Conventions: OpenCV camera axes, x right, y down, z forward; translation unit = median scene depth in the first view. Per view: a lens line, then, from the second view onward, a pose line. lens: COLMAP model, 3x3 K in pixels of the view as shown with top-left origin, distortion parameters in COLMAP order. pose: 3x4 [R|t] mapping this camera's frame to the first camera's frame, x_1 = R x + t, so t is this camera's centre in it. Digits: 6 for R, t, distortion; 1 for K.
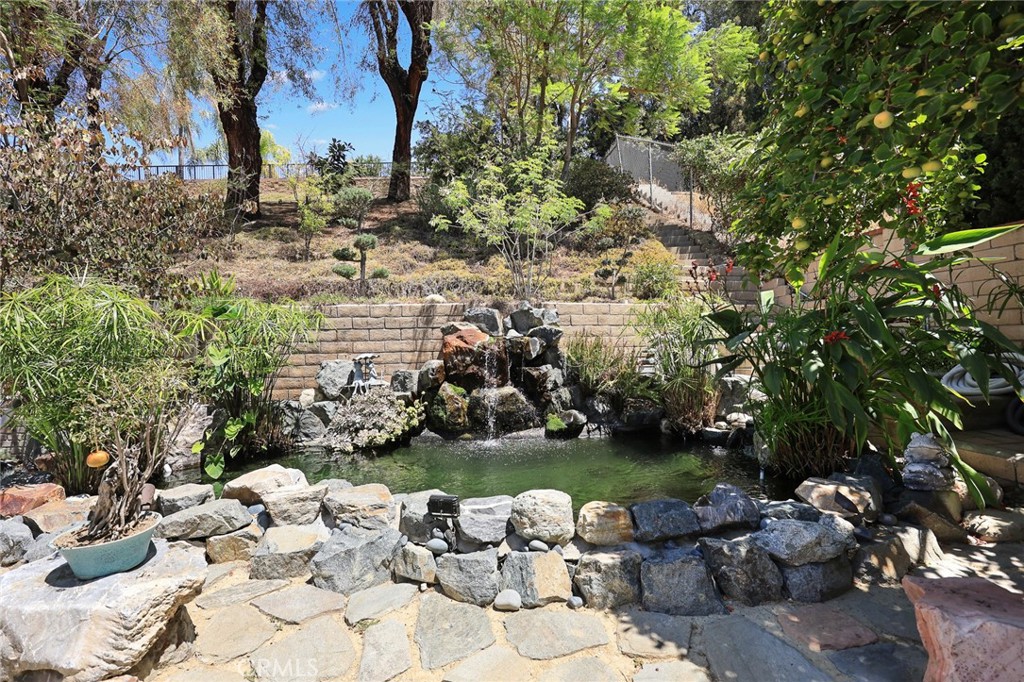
lens RADIAL K [[470.2, 0, 511.7], [0, 470.2, 341.6], [0, 0, 1]] dist [-0.000293, 0.000038]
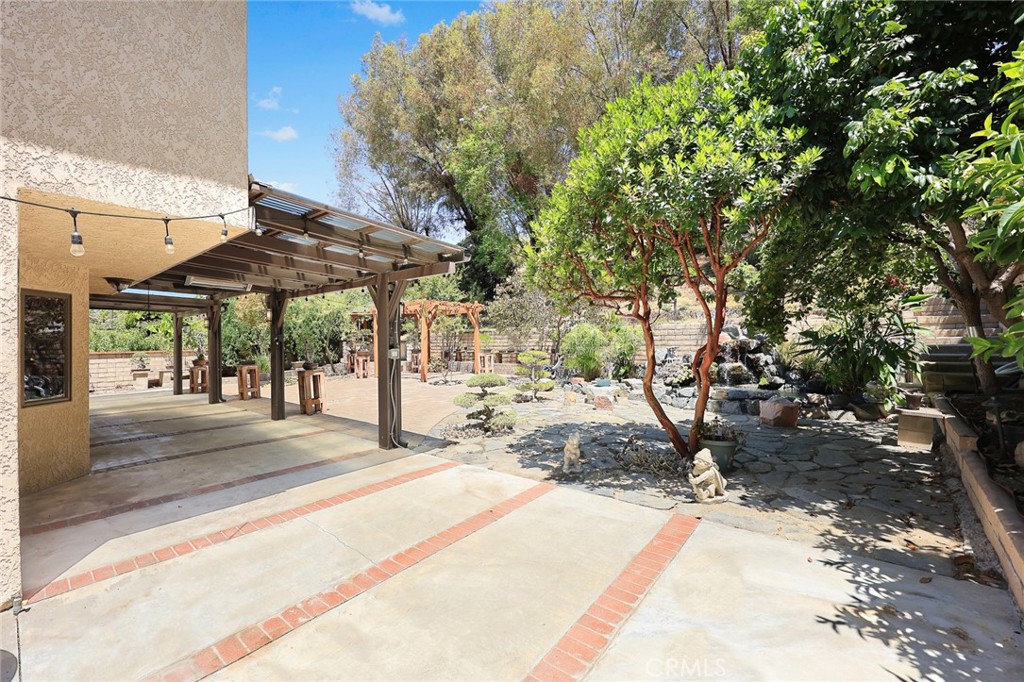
lens RADIAL K [[418.9, 0, 507.8], [0, 418.9, 338.3], [0, 0, 1]] dist [-0.003341, -0.000897]
pose [[0.713086, 0.002983, -0.701070, 0.563575], [-0.000260, 0.999992, 0.003990, -0.021586], [0.701077, -0.002663, 0.713081, -1.049686]]
